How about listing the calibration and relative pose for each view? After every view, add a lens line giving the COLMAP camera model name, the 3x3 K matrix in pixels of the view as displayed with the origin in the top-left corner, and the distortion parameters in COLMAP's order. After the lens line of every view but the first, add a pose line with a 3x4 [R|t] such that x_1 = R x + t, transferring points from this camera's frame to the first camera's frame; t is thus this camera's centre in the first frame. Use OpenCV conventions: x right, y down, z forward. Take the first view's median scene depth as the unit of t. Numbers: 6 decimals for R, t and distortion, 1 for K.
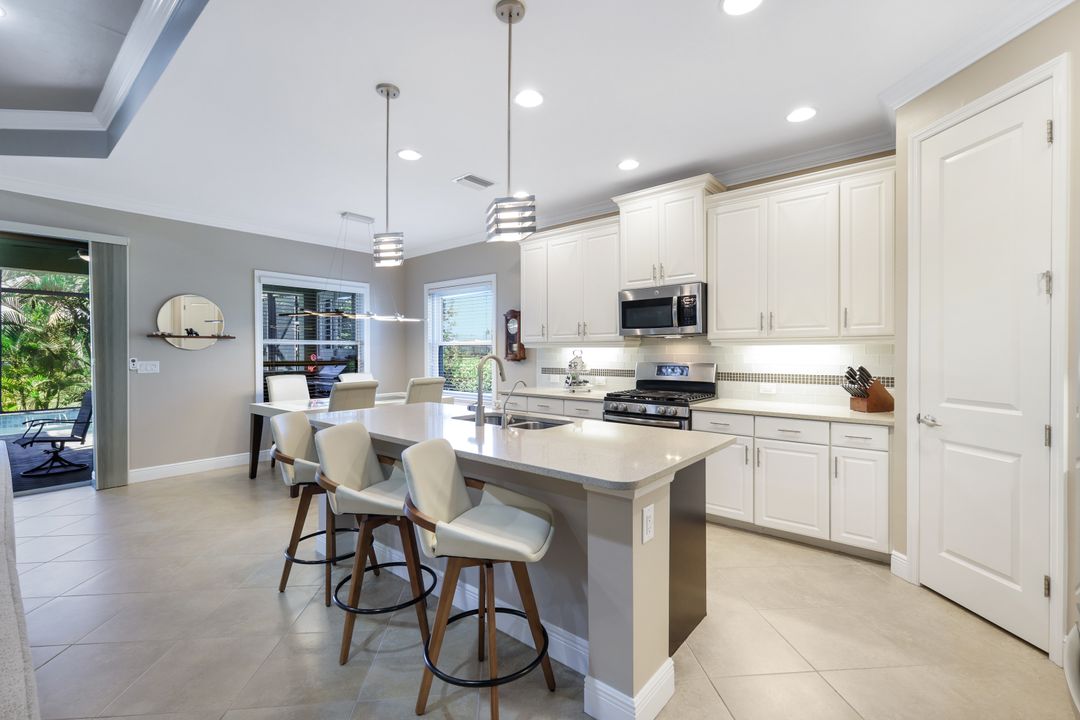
lens RADIAL K [[465.8, 0, 540.0], [0, 465.8, 360.0], [0, 0, 1]] dist [-0.000766, -0.000323]
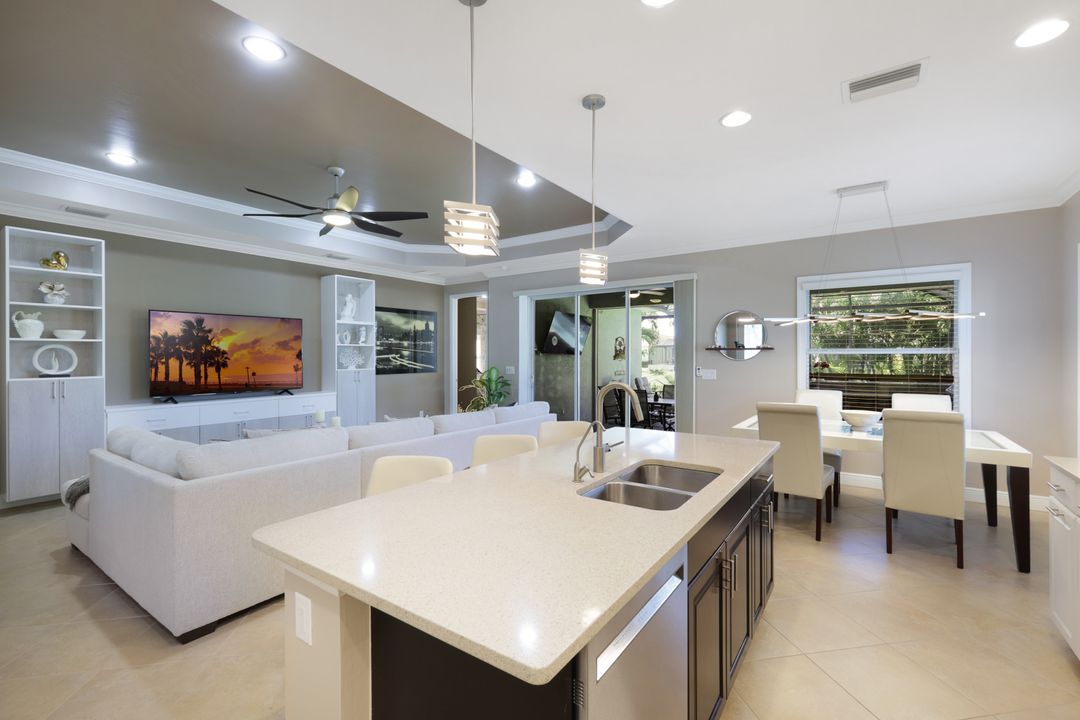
lens RADIAL K [[472.0, 0, 545.2], [0, 472.0, 354.8], [0, 0, 1]] dist [0.001749, -0.000347]
pose [[0.090641, -0.000611, -0.995883, 0.351848], [-0.015770, 0.999874, -0.002049, -0.026515], [0.995759, 0.015891, 0.090619, 0.444393]]
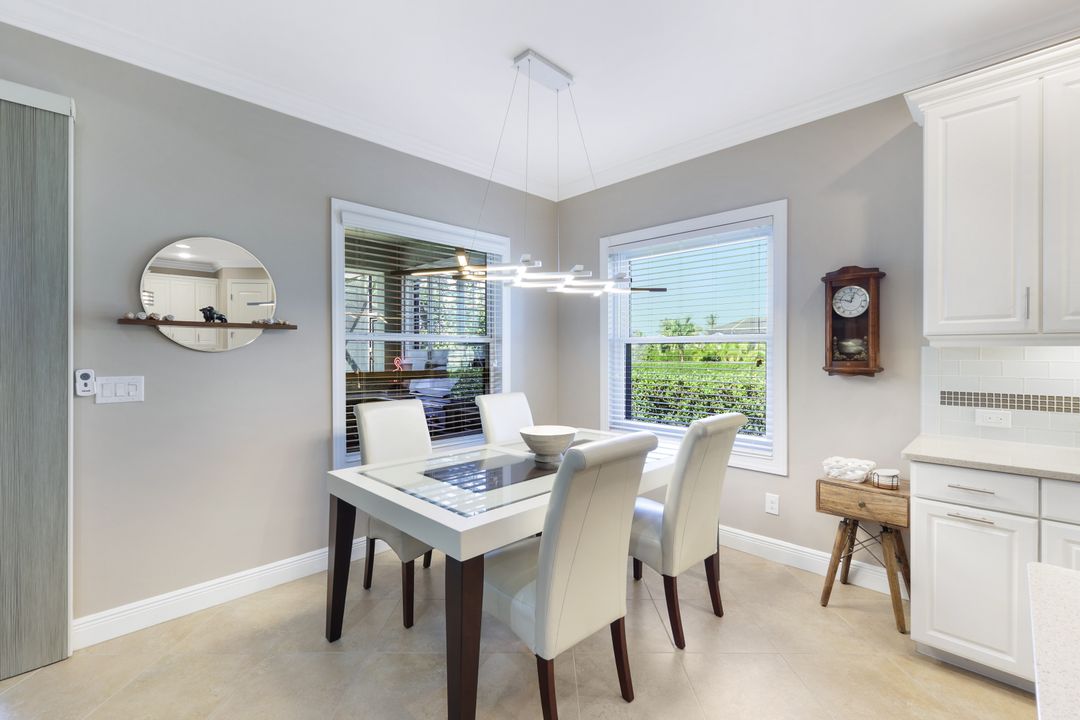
lens RADIAL K [[469.2, 0, 535.1], [0, 469.2, 355.0], [0, 0, 1]] dist [0.001207, 0.000353]
pose [[0.995614, 0.001149, -0.093545, -0.383074], [-0.002101, 0.999947, -0.010081, -0.014553], [0.093528, 0.010233, 0.995564, 0.568073]]
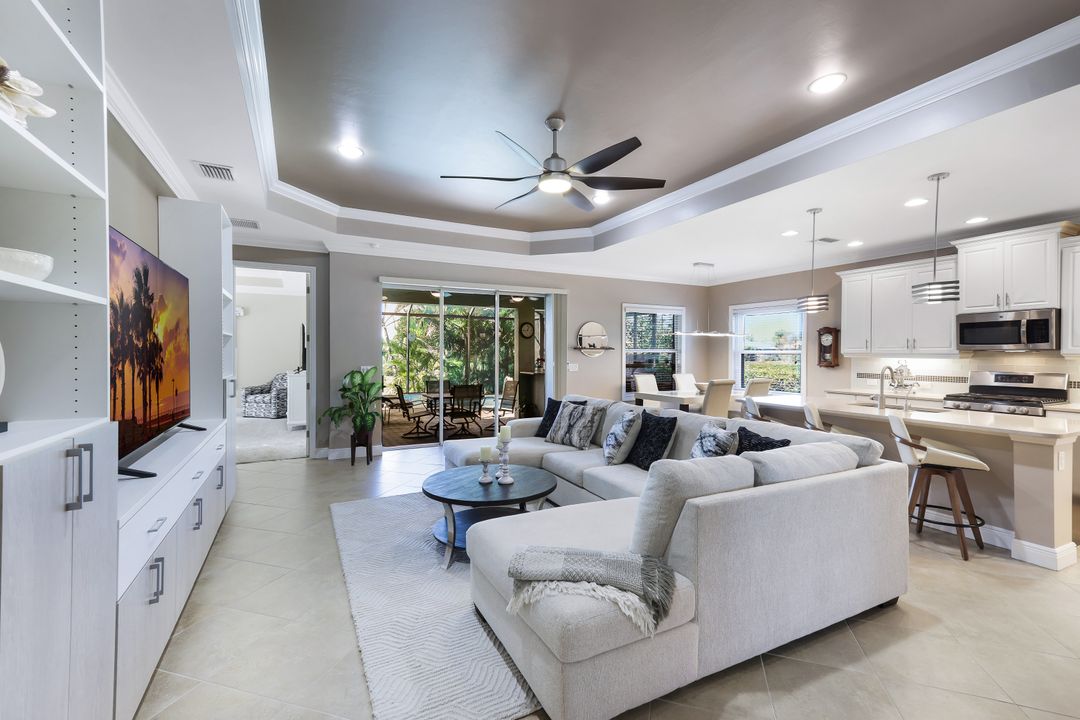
lens RADIAL K [[463.5, 0, 524.4], [0, 463.5, 357.5], [0, 0, 1]] dist [0.016265, -0.000087]
pose [[0.914896, 0.008486, -0.403599, -0.341112], [-0.010755, 0.999937, -0.003357, -0.012378], [0.403545, 0.007412, 0.914930, -0.563320]]
